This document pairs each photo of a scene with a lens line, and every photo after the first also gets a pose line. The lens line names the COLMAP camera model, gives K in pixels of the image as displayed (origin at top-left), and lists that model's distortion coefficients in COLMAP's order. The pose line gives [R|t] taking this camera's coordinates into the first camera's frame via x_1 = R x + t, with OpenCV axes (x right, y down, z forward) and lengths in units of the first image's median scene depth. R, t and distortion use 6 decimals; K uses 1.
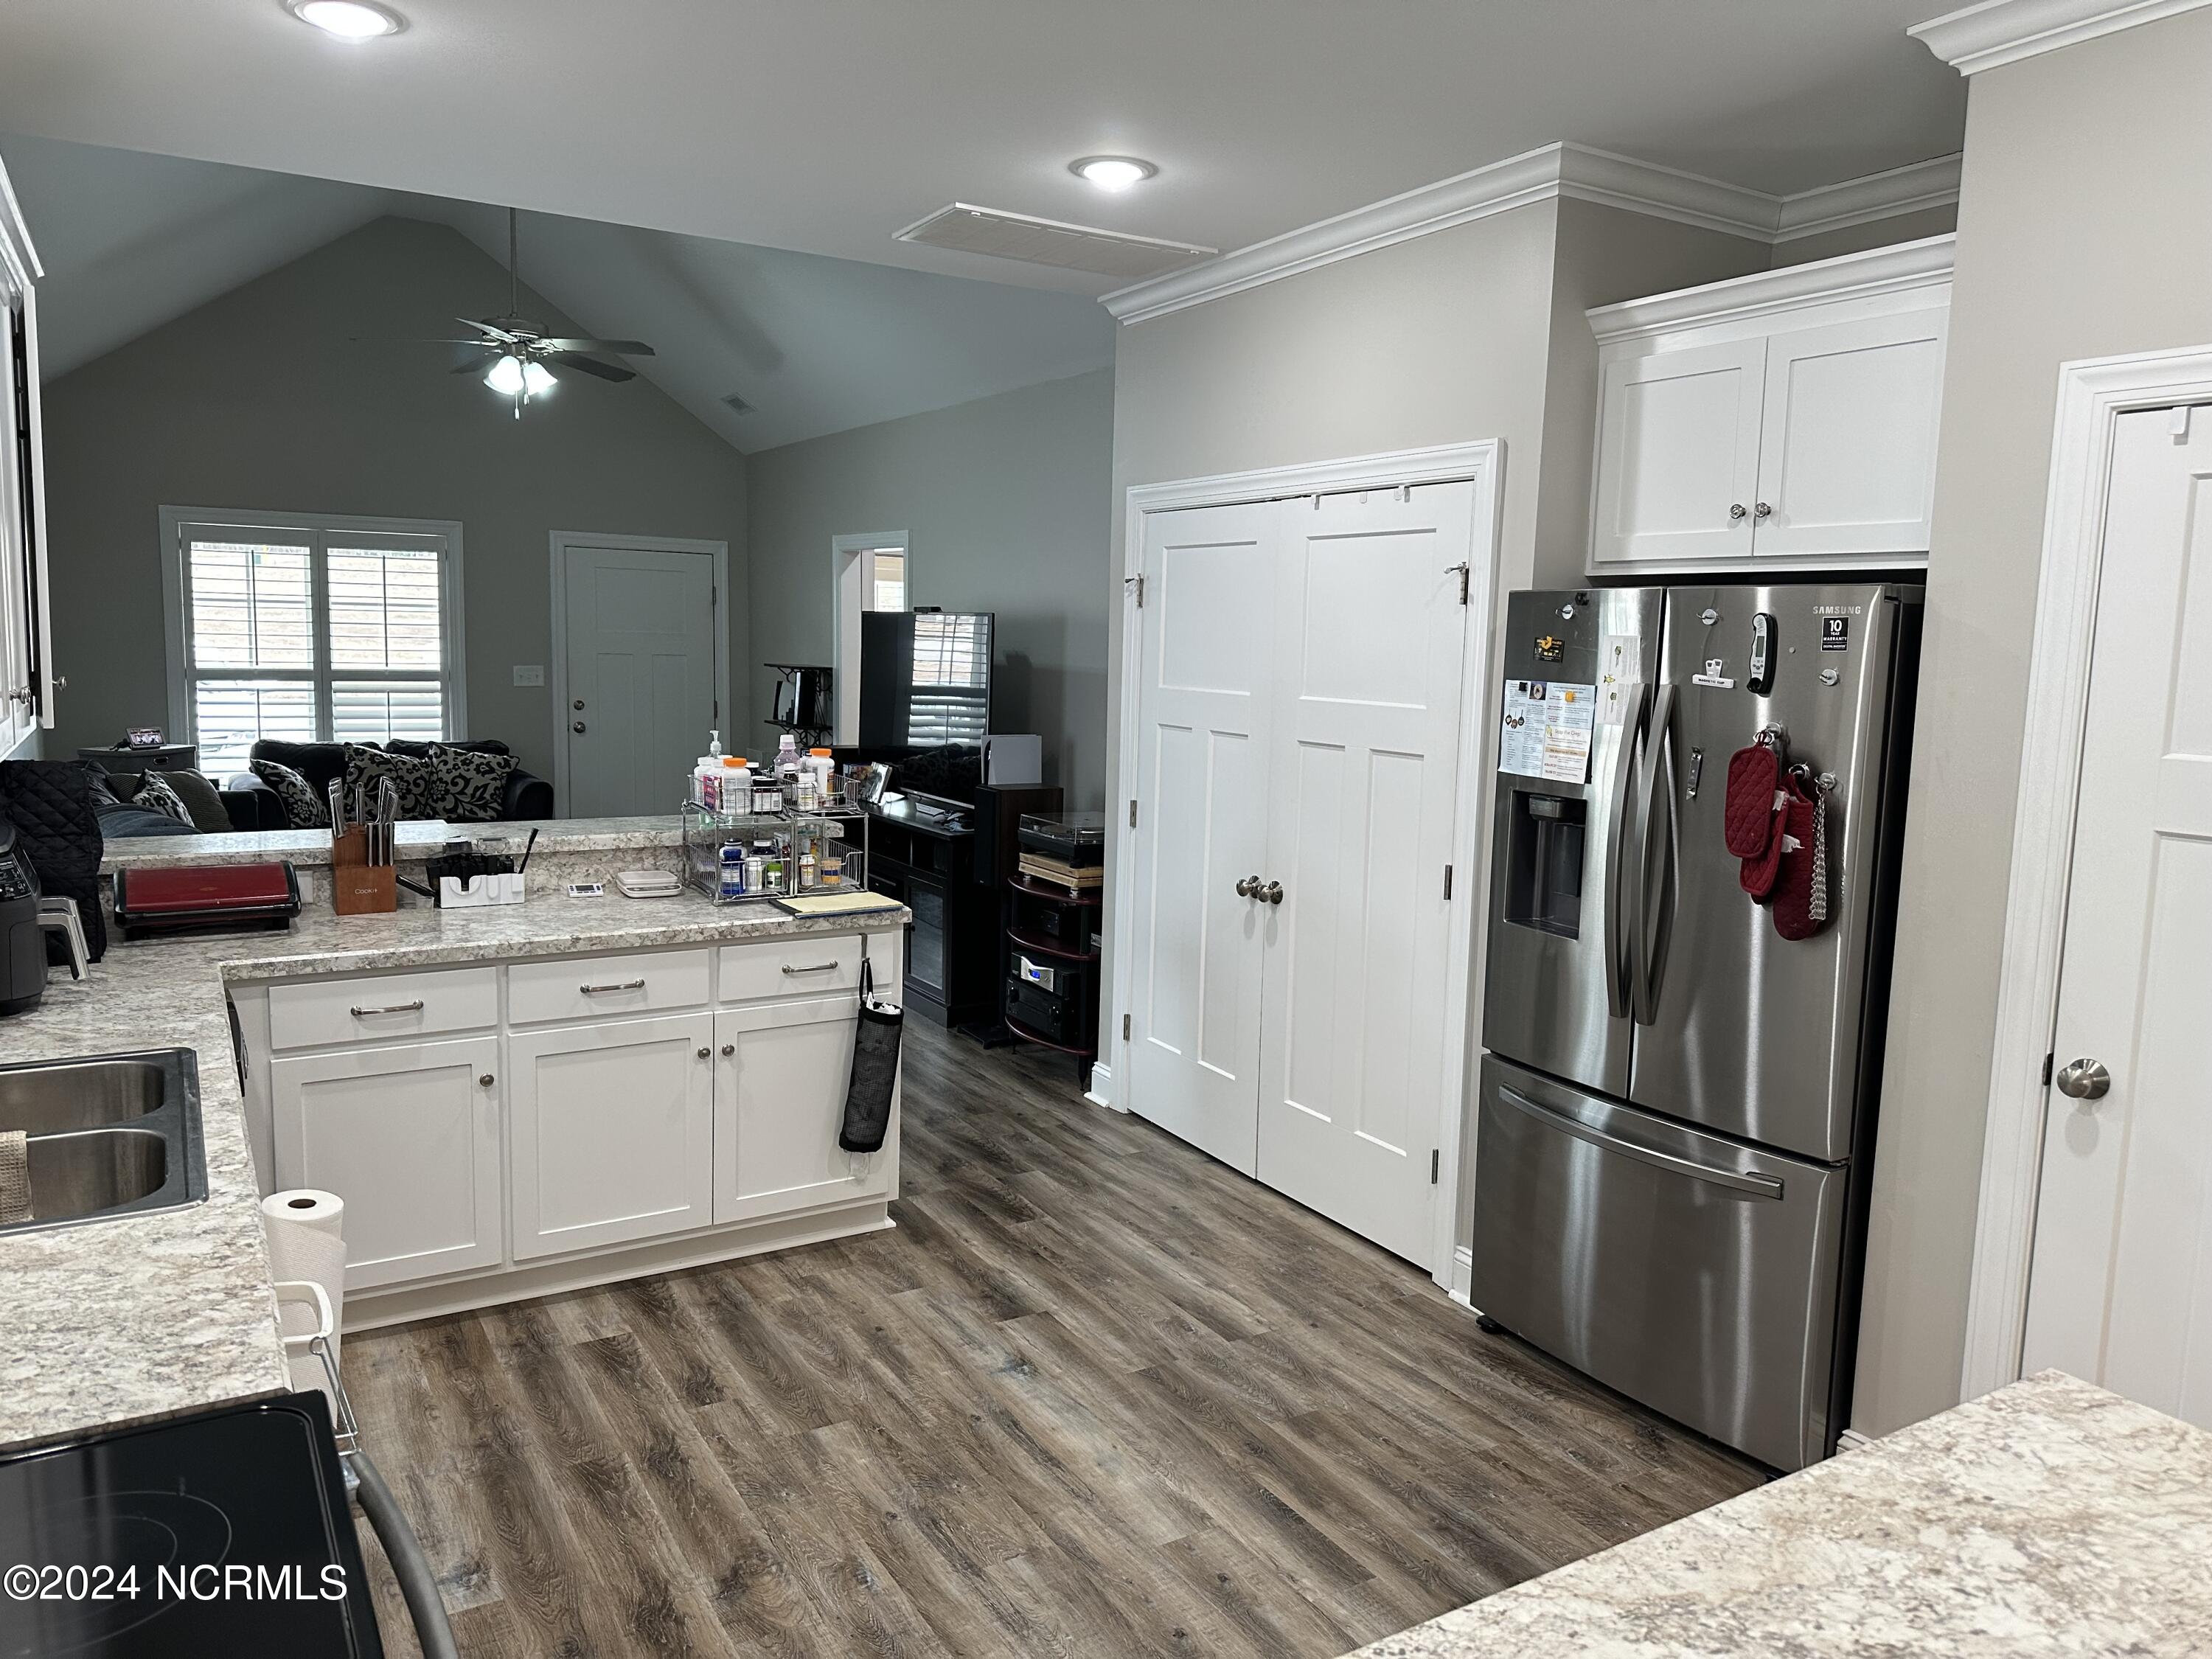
lens RADIAL K [[1553.5, 0, 1104.0], [0, 1553.5, 812.2], [0, 0, 1]] dist [0.125383, -0.187776]
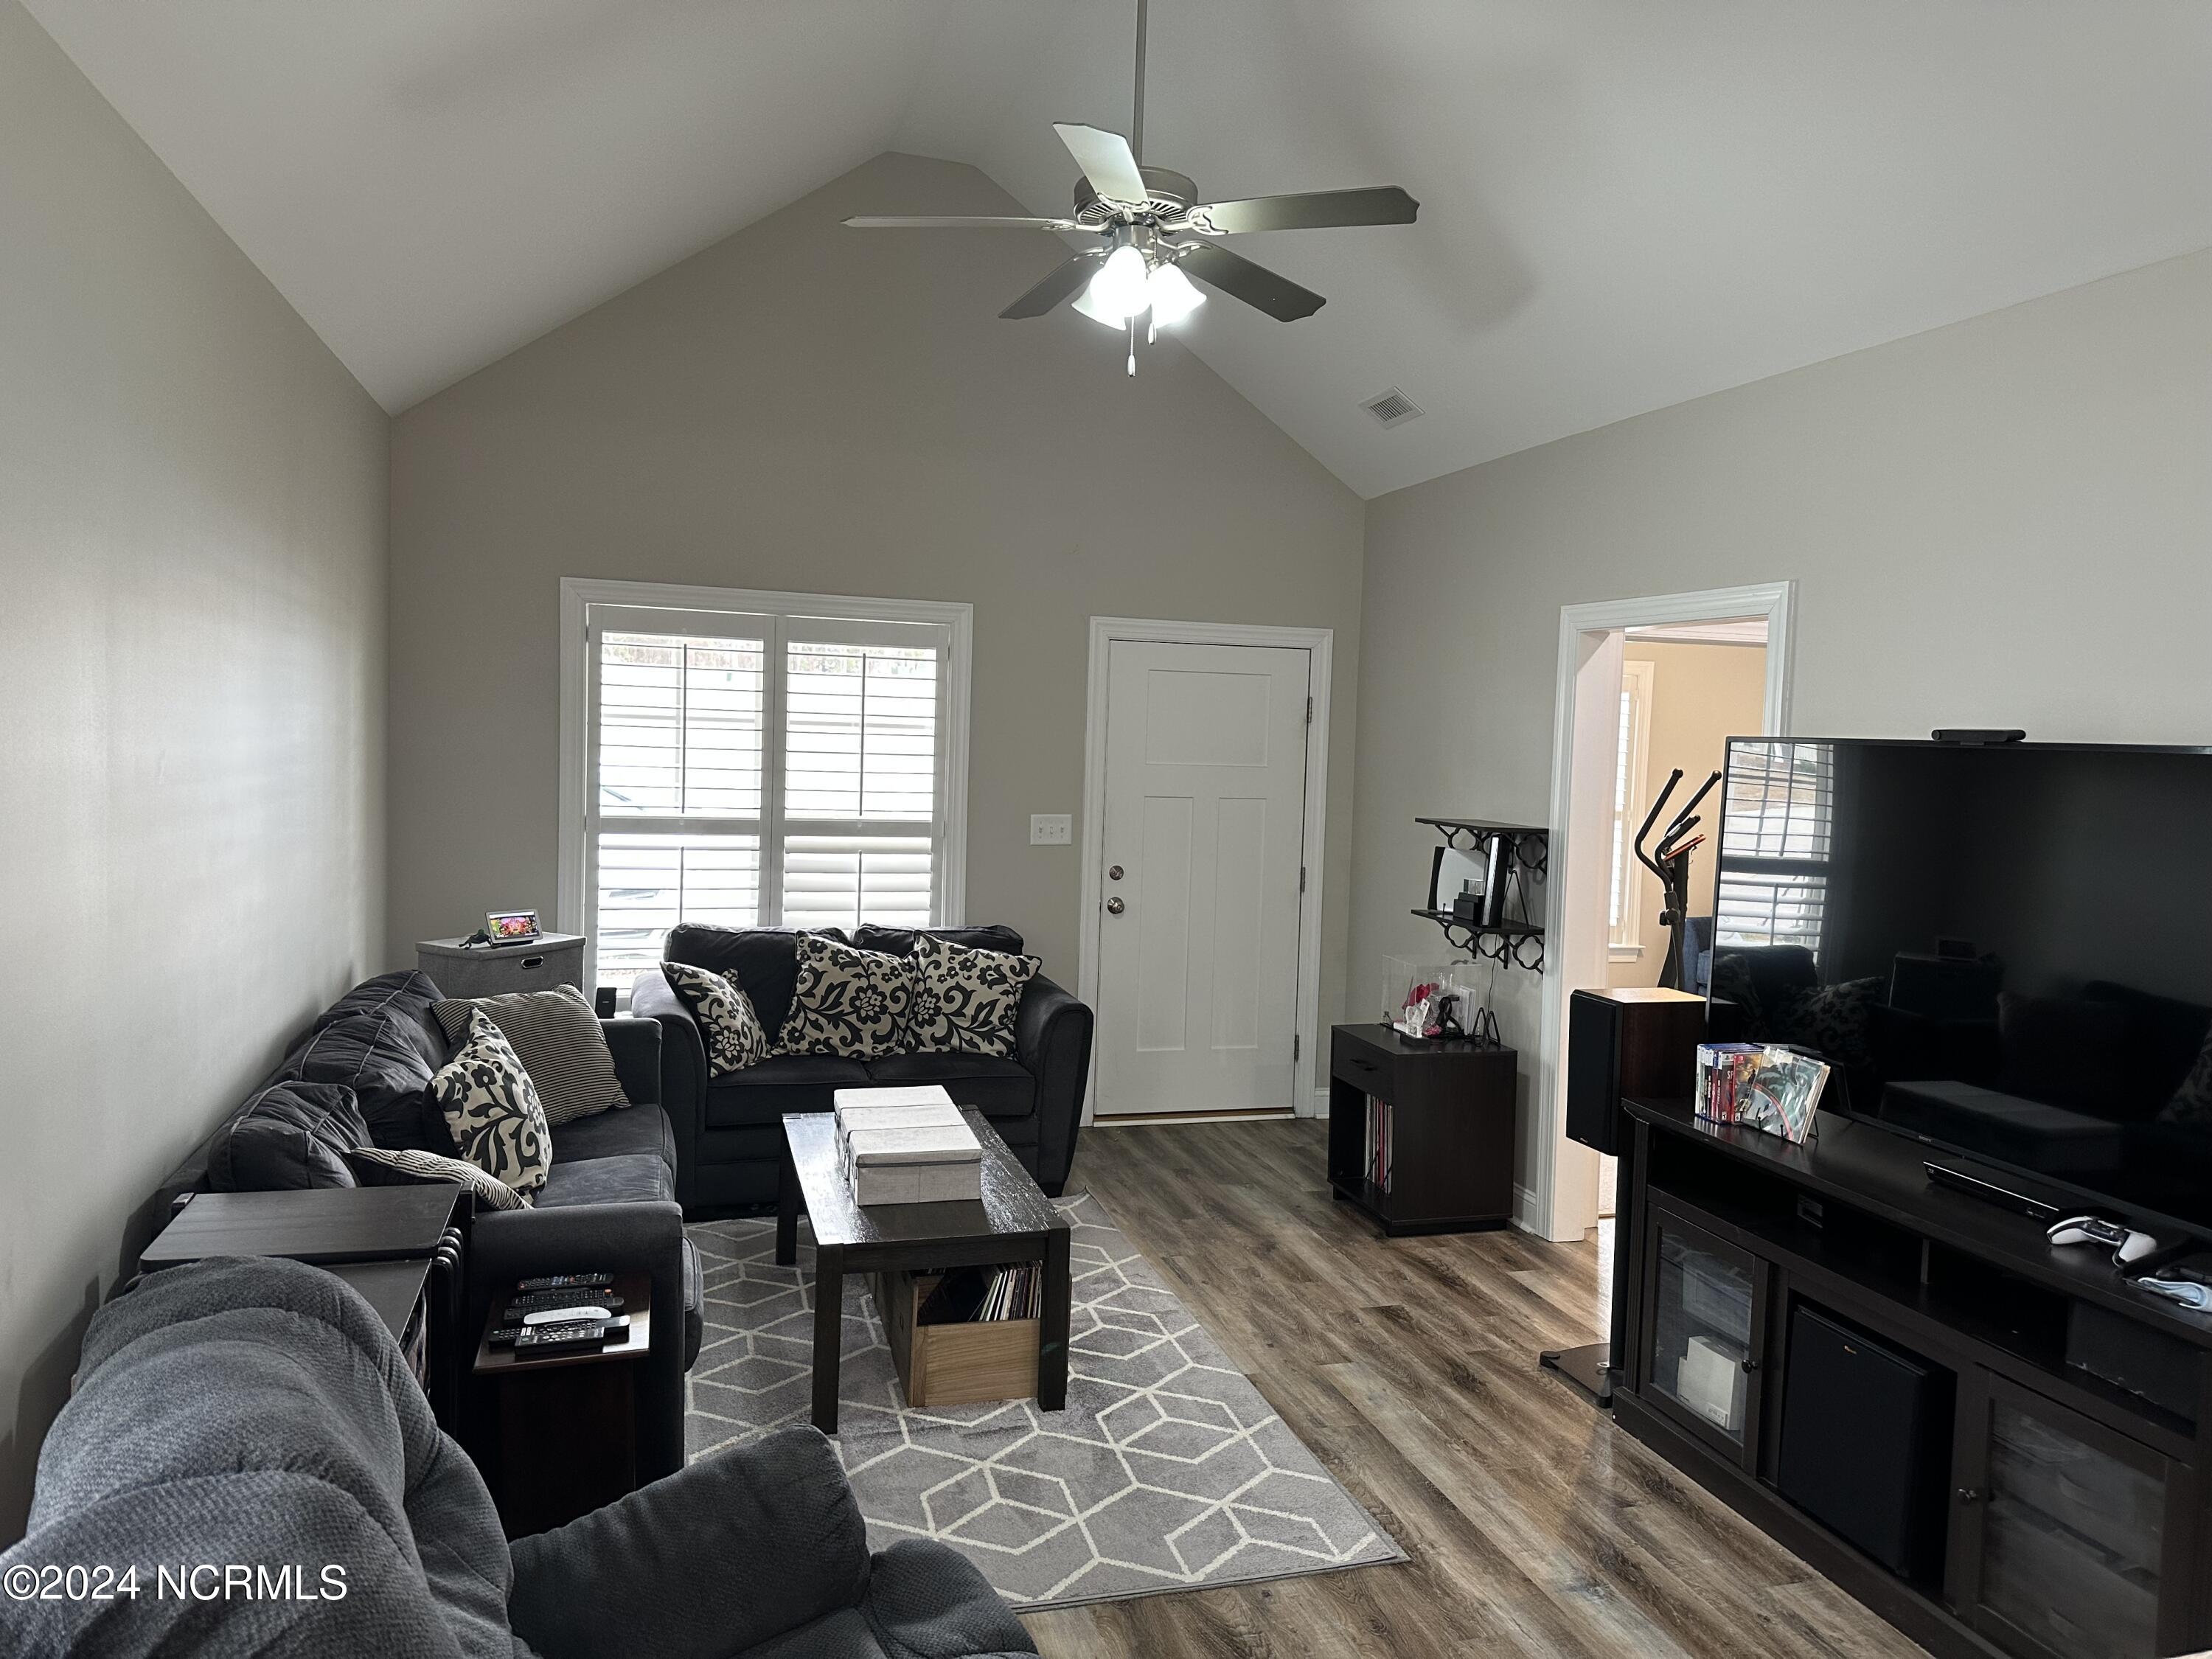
lens RADIAL K [[1566.3, 0, 1132.2], [0, 1566.3, 823.5], [0, 0, 1]] dist [0.214989, -0.339480]
pose [[0.971344, 0.020331, -0.236805, -0.208737], [-0.035722, 0.997505, -0.060886, -0.059765], [0.234976, 0.067601, 0.969647, 0.430862]]
